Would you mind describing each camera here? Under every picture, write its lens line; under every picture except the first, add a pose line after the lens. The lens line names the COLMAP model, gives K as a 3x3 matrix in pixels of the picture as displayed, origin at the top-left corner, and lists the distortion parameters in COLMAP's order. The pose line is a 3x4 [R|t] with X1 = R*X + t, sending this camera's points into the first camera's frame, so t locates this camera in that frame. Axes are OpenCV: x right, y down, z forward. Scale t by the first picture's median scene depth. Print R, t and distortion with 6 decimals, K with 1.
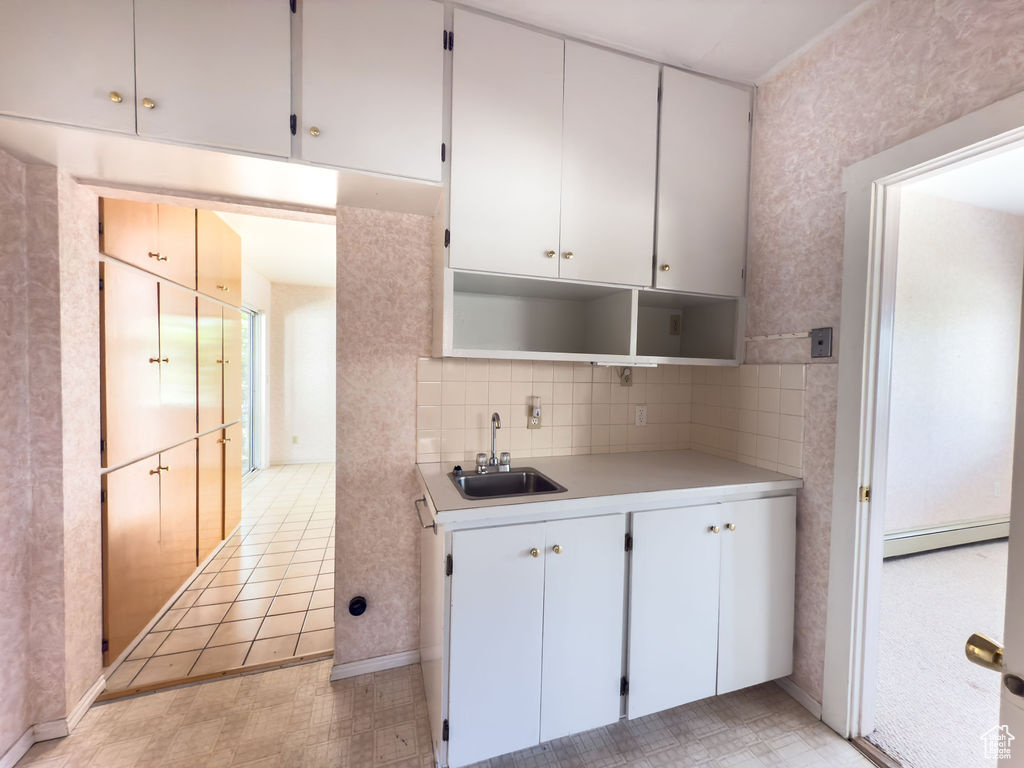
lens RADIAL K [[424.6, 0, 507.9], [0, 424.6, 370.0], [0, 0, 1]] dist [0.000281, 0.000132]
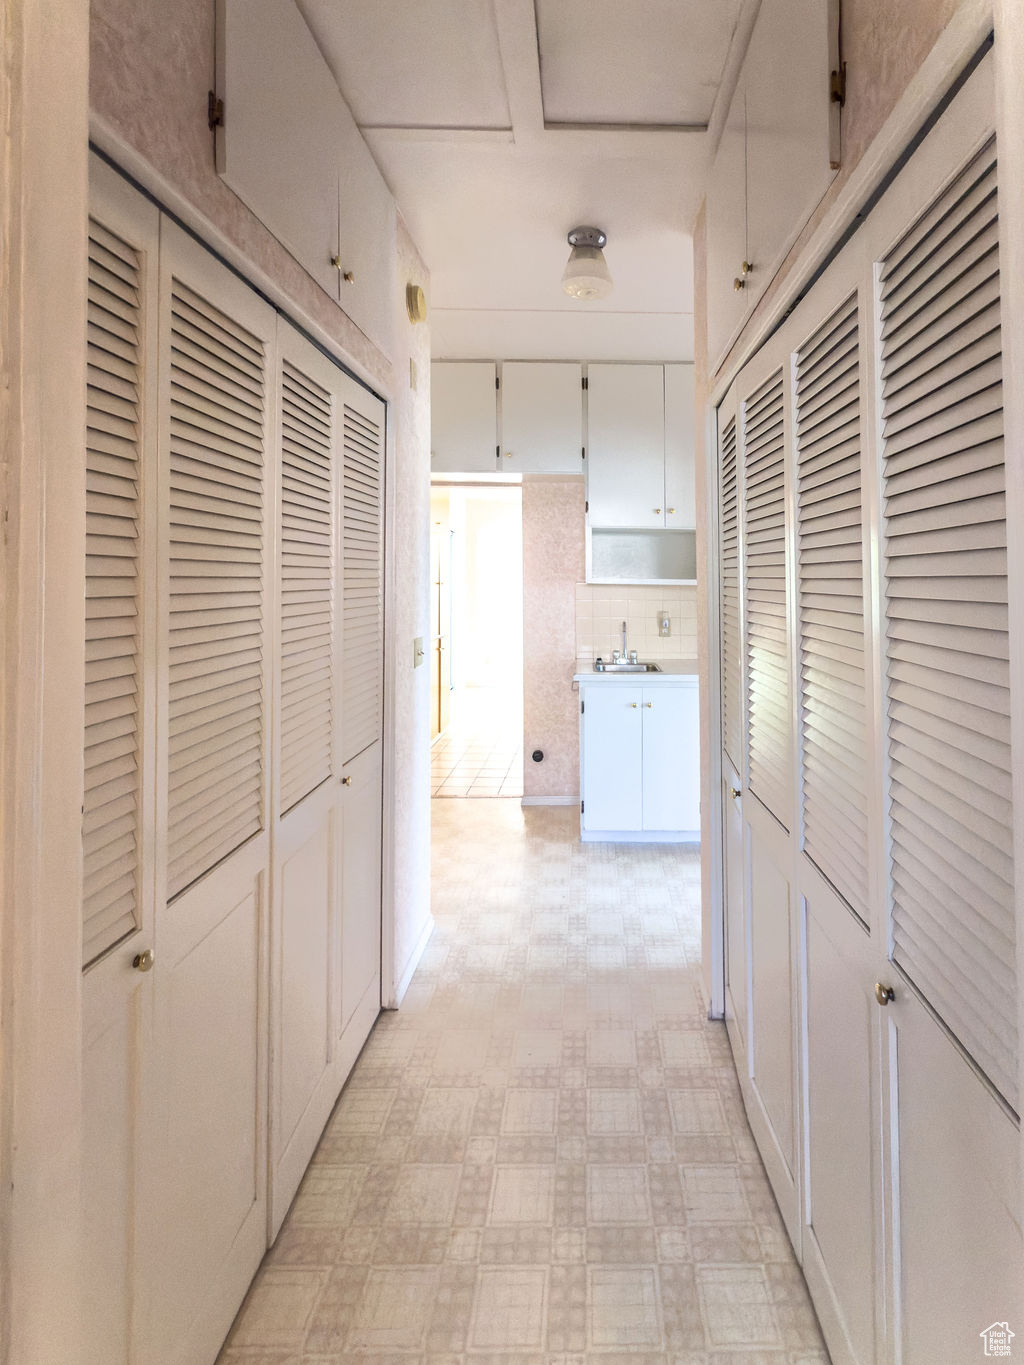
lens RADIAL K [[566.0, 0, 512.0], [0, 566.0, 682.5], [0, 0, 1]] dist [0.000281, 0.000132]
pose [[0.915095, 0.057738, -0.399084, 0.380479], [0.010511, 0.985944, 0.166743, -0.019251], [0.403102, -0.156781, 0.901626, -0.875204]]
